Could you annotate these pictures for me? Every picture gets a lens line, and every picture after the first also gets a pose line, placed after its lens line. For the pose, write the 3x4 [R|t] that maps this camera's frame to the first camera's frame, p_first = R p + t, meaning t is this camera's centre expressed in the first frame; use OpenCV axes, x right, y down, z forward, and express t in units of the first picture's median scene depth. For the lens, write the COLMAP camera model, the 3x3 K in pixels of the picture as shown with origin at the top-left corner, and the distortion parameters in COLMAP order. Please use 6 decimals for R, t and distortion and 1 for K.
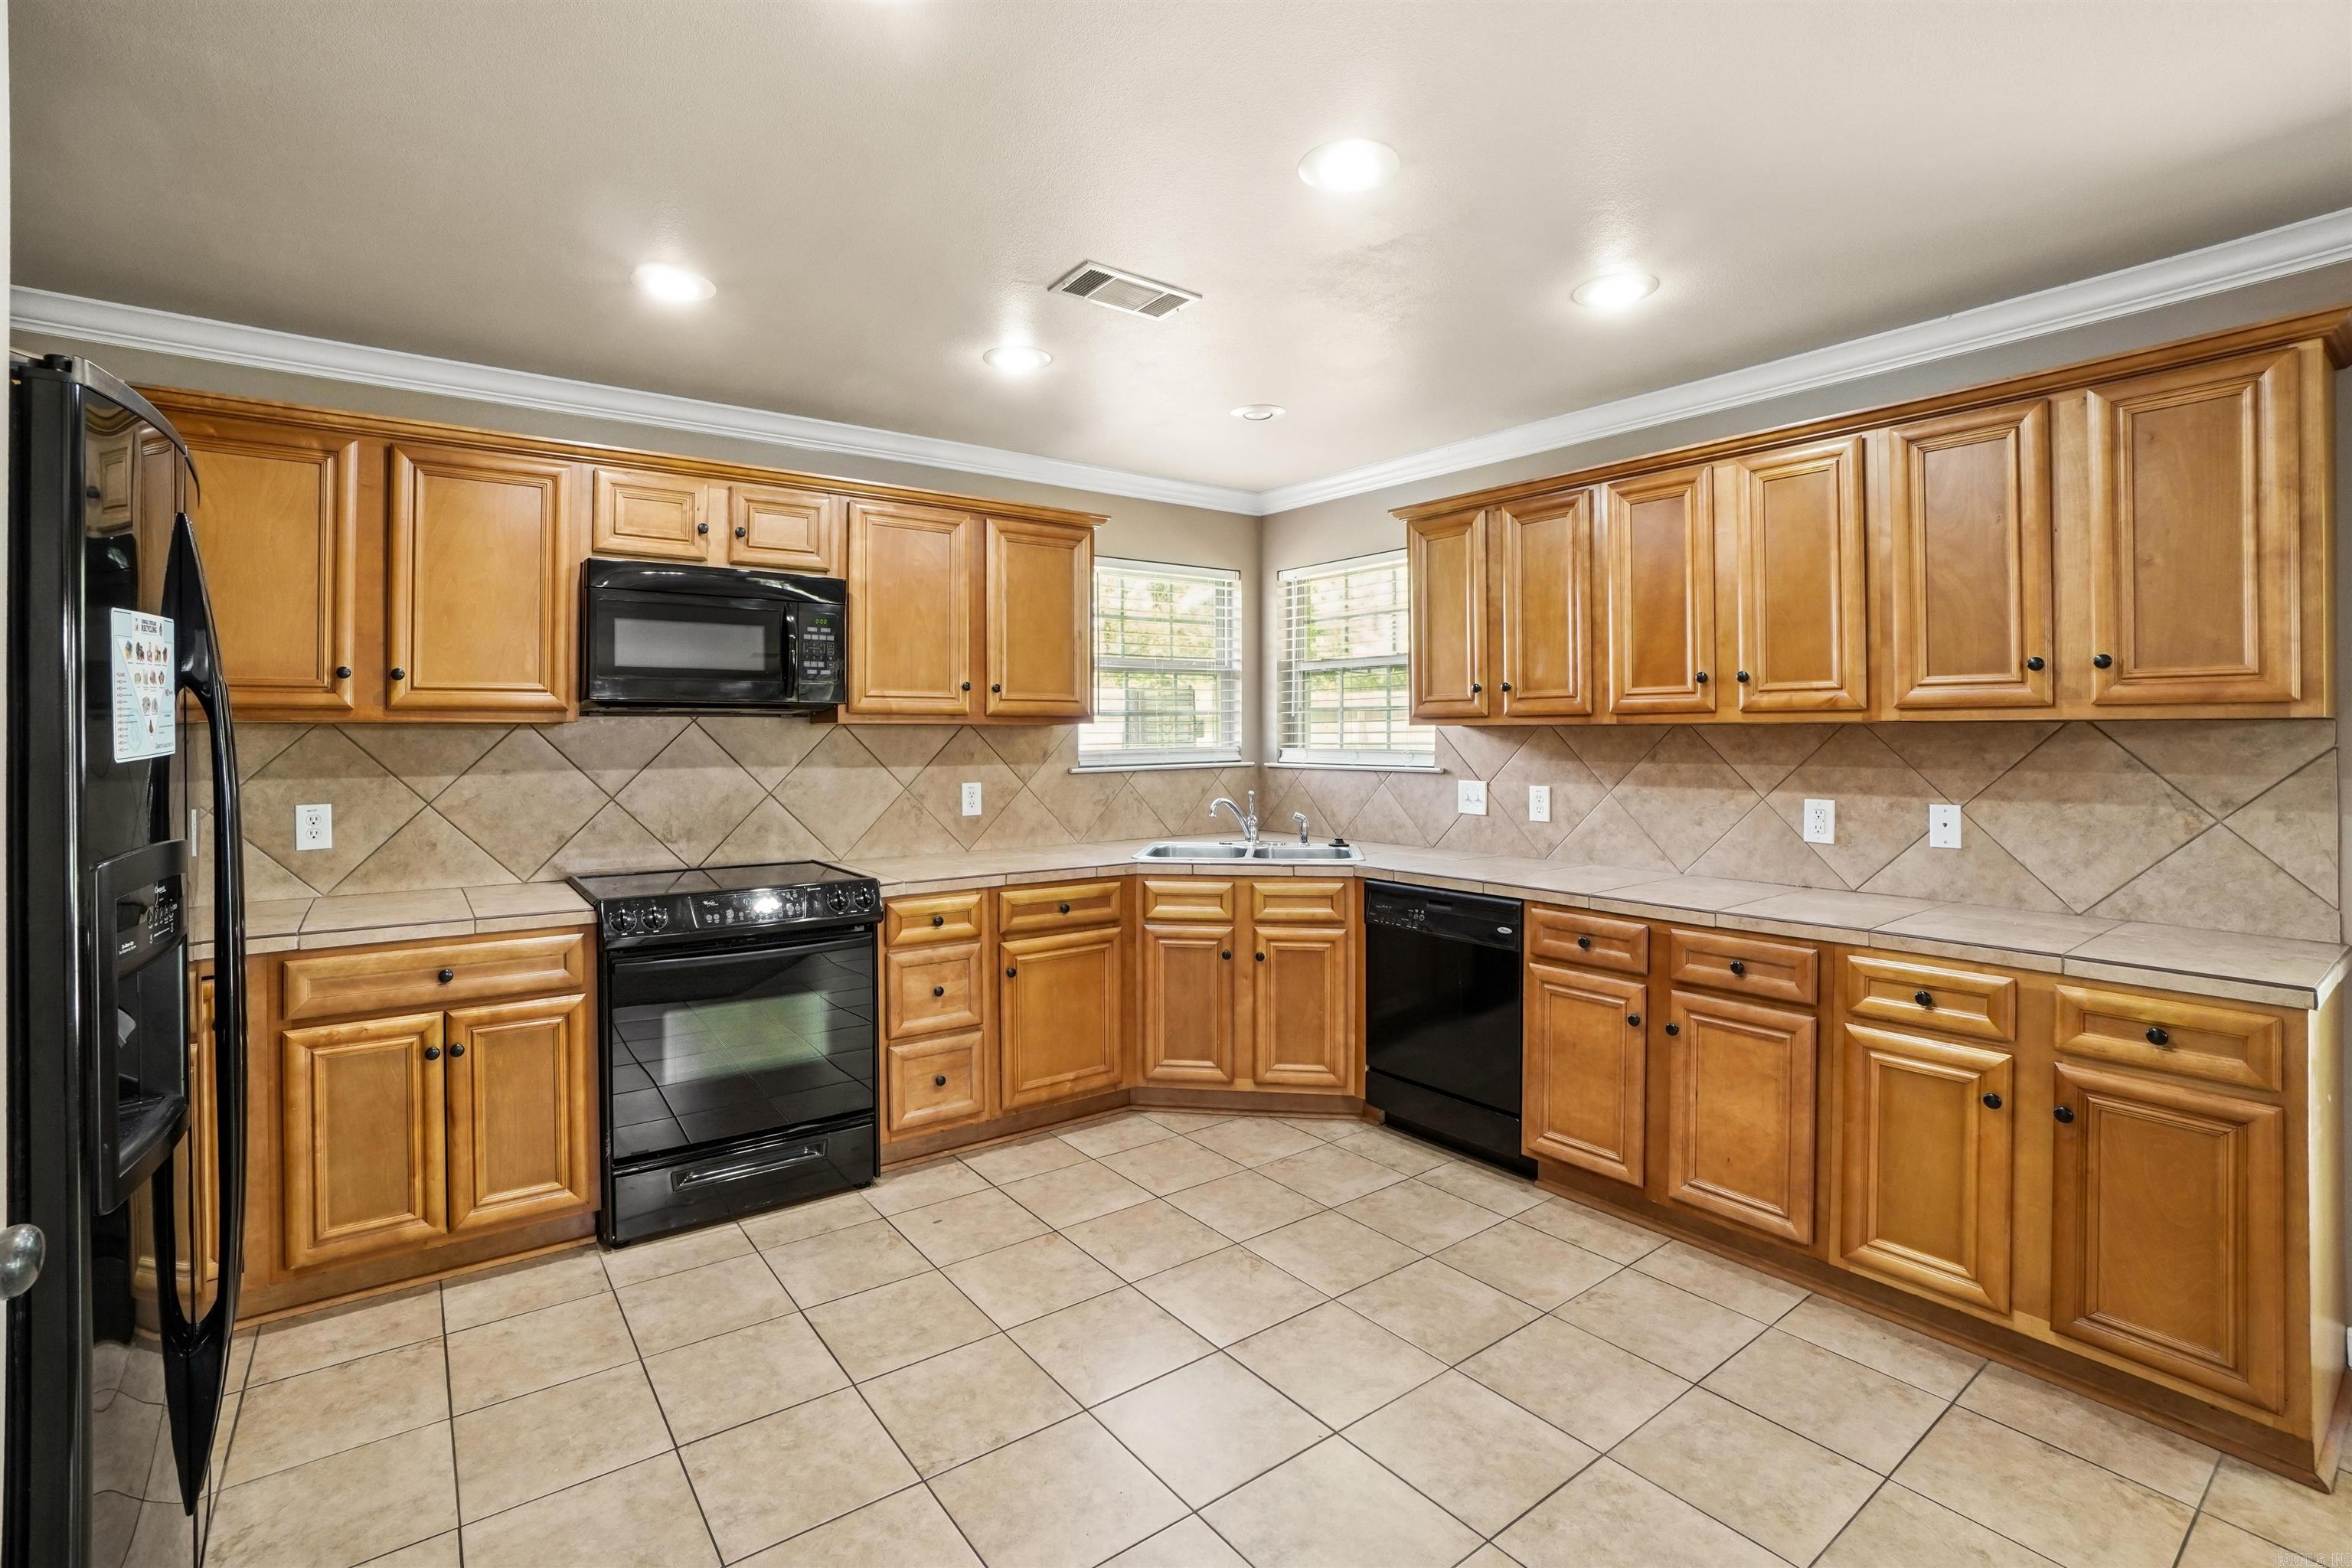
lens RADIAL K [[1044.8, 0, 1159.9], [0, 1044.8, 734.2], [0, 0, 1]] dist [-0.027080, 0.004494]
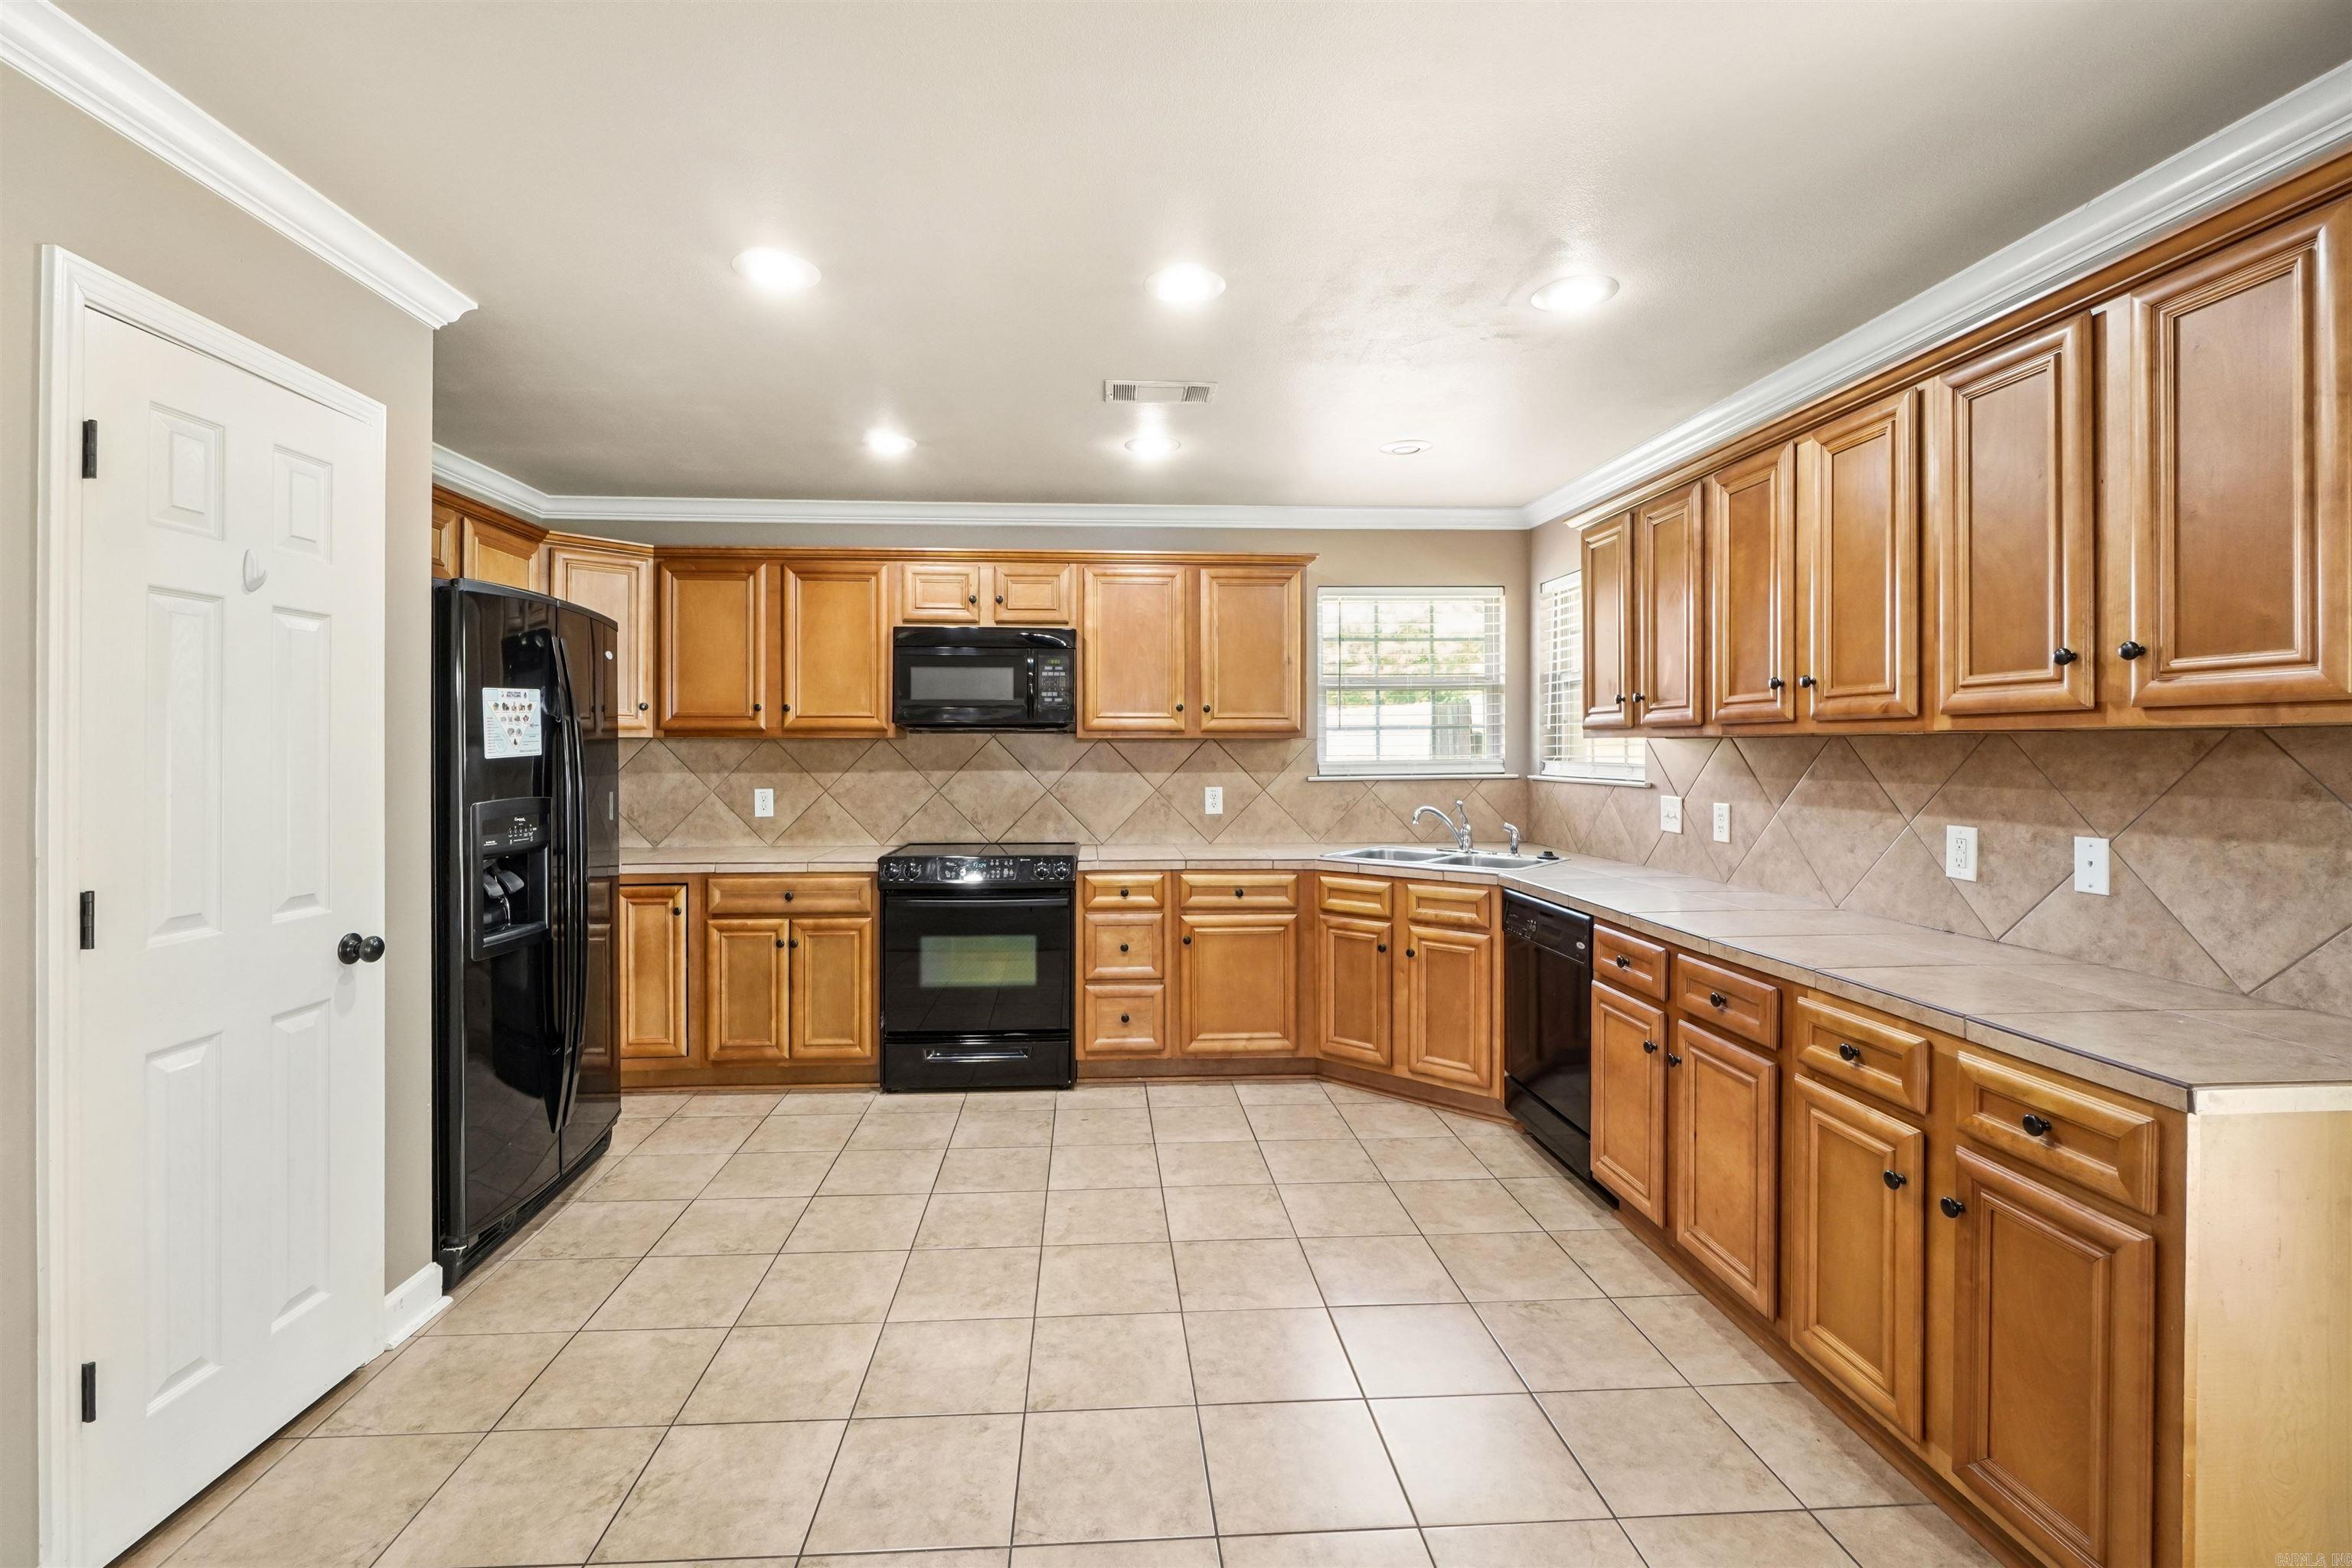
lens RADIAL K [[1044.8, 0, 1244.2], [0, 1044.8, 762.2], [0, 0, 1]] dist [-0.027080, 0.004494]
pose [[0.850254, 0.008560, -0.526303, 0.654061], [-0.001172, 0.999896, 0.014370, 0.001107], [0.526371, -0.011602, 0.850176, -0.000684]]
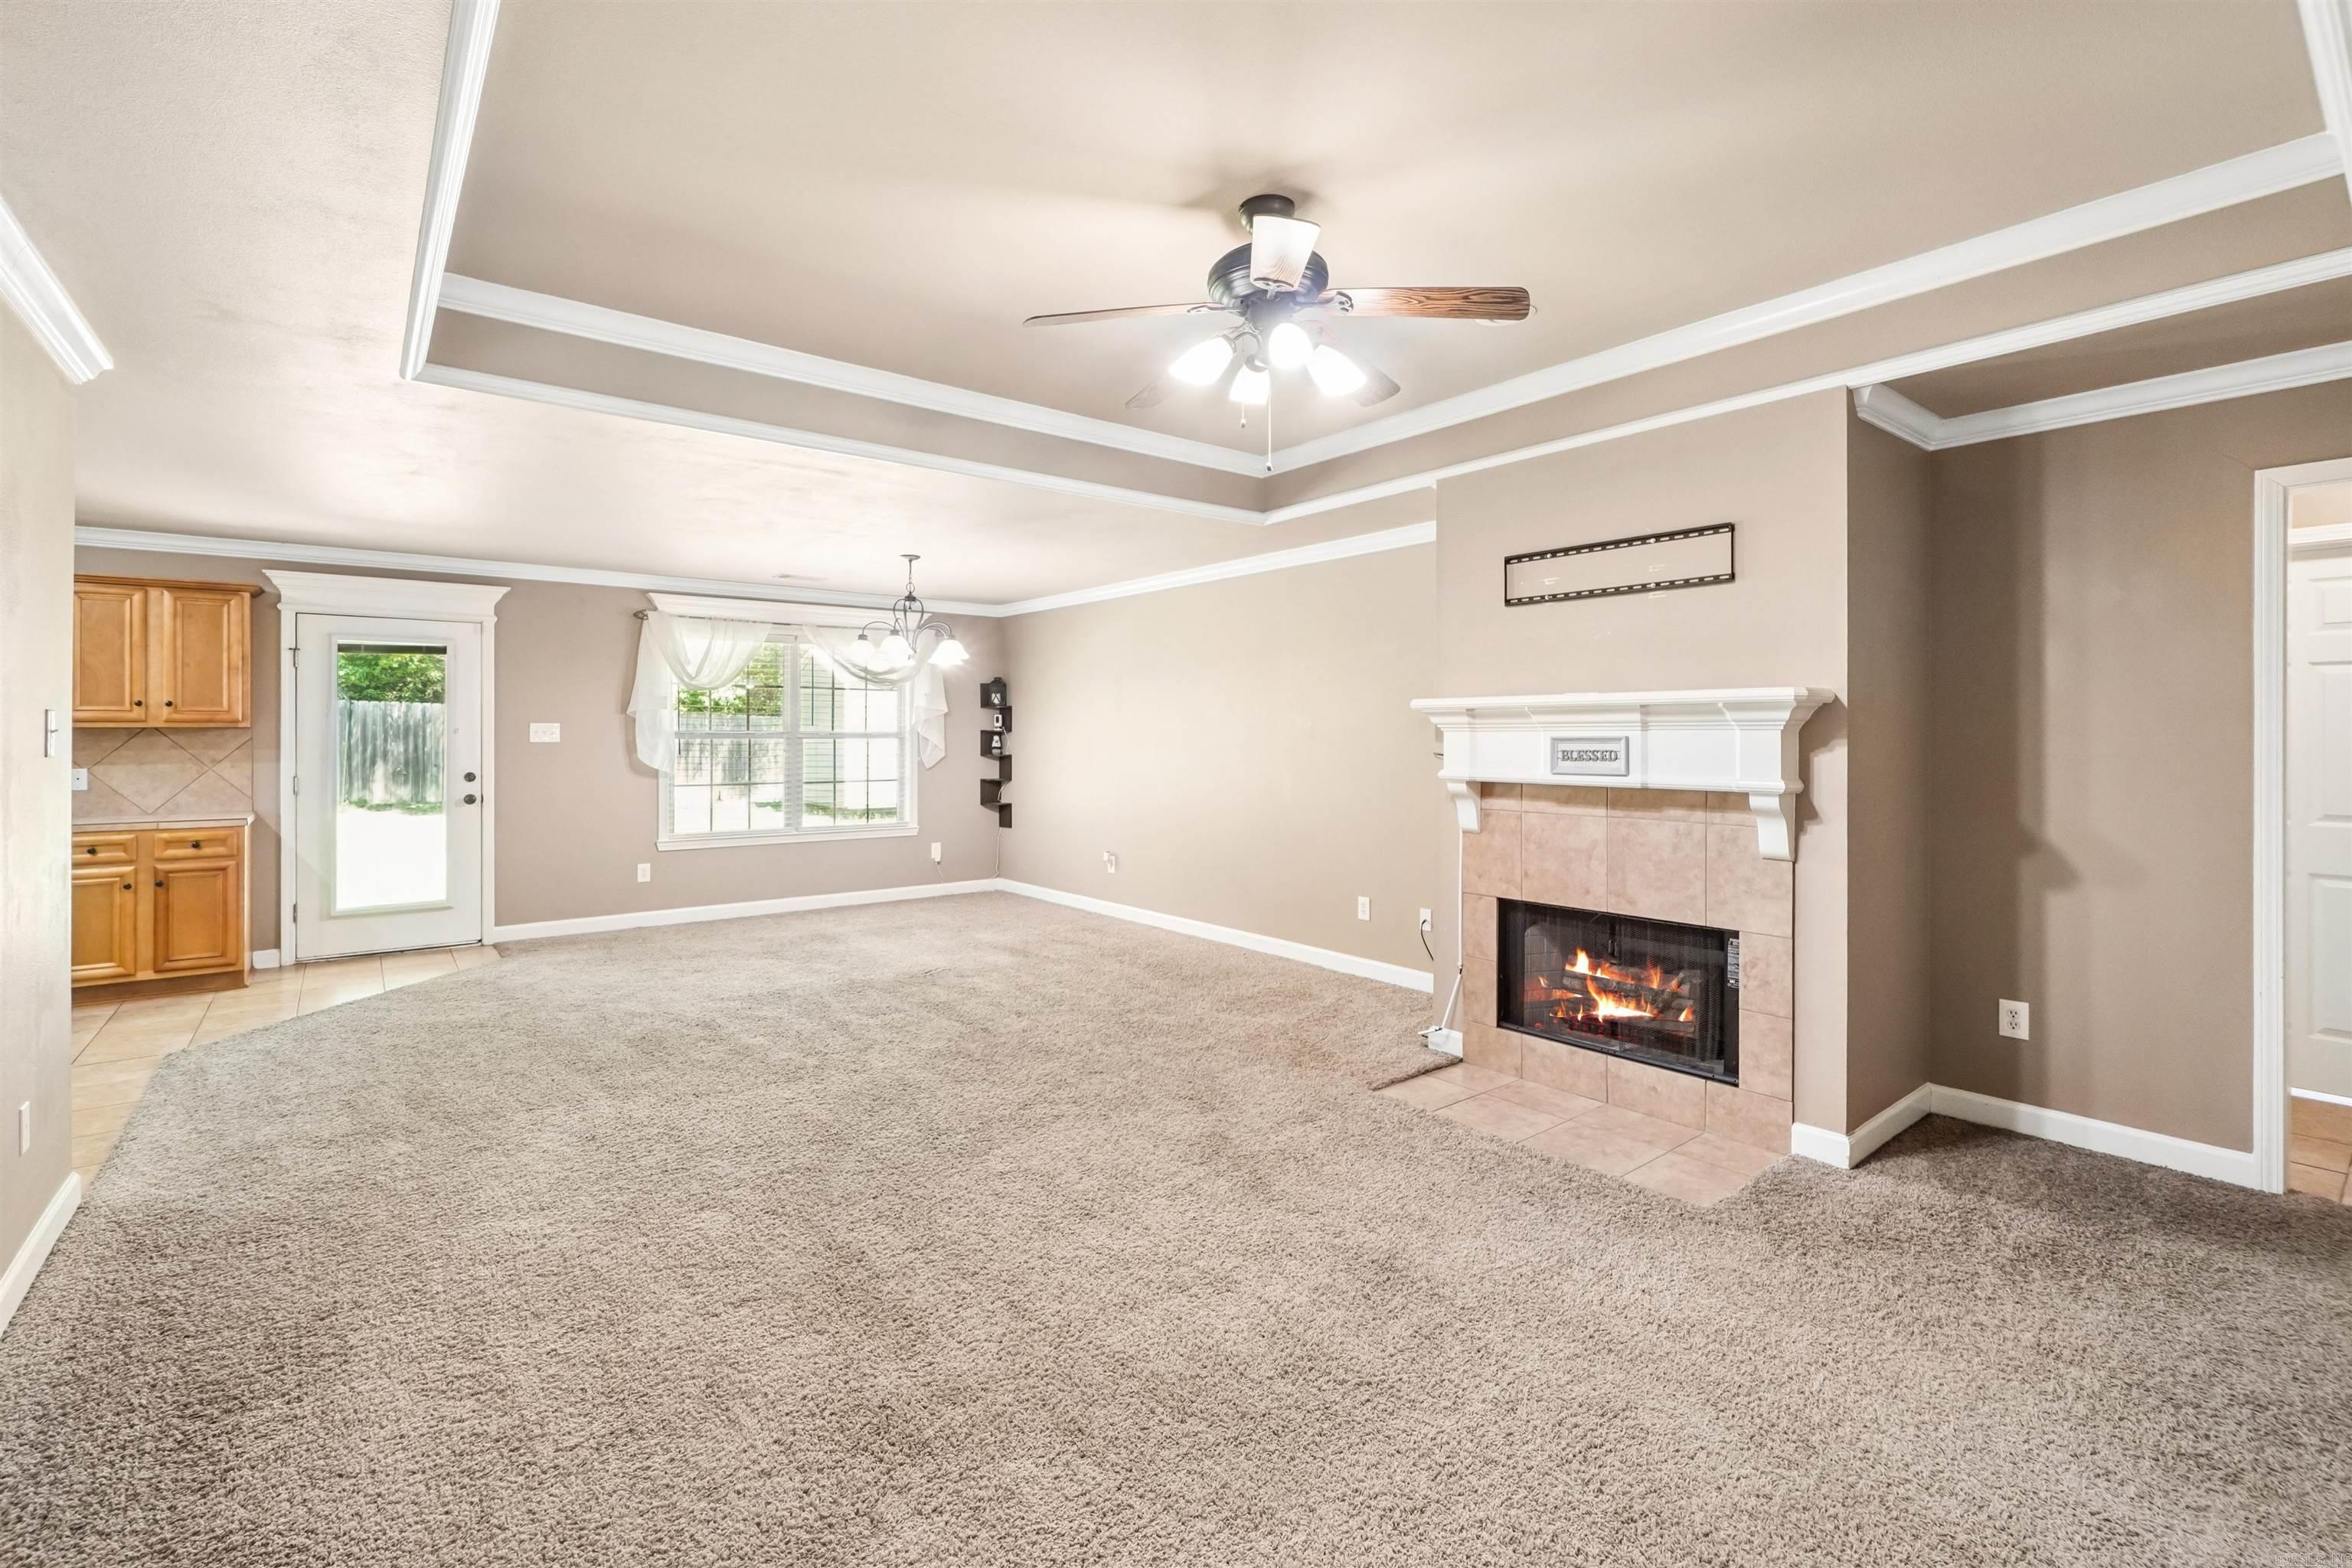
lens RADIAL K [[1044.8, 0, 1168.7], [0, 1044.8, 722.4], [0, 0, 1]] dist [-0.027080, 0.004494]
pose [[-0.029122, 0.009857, 0.999527, -1.361496], [-0.004346, 0.999941, -0.009988, -0.010928], [-0.999566, -0.004635, -0.029077, -1.127528]]
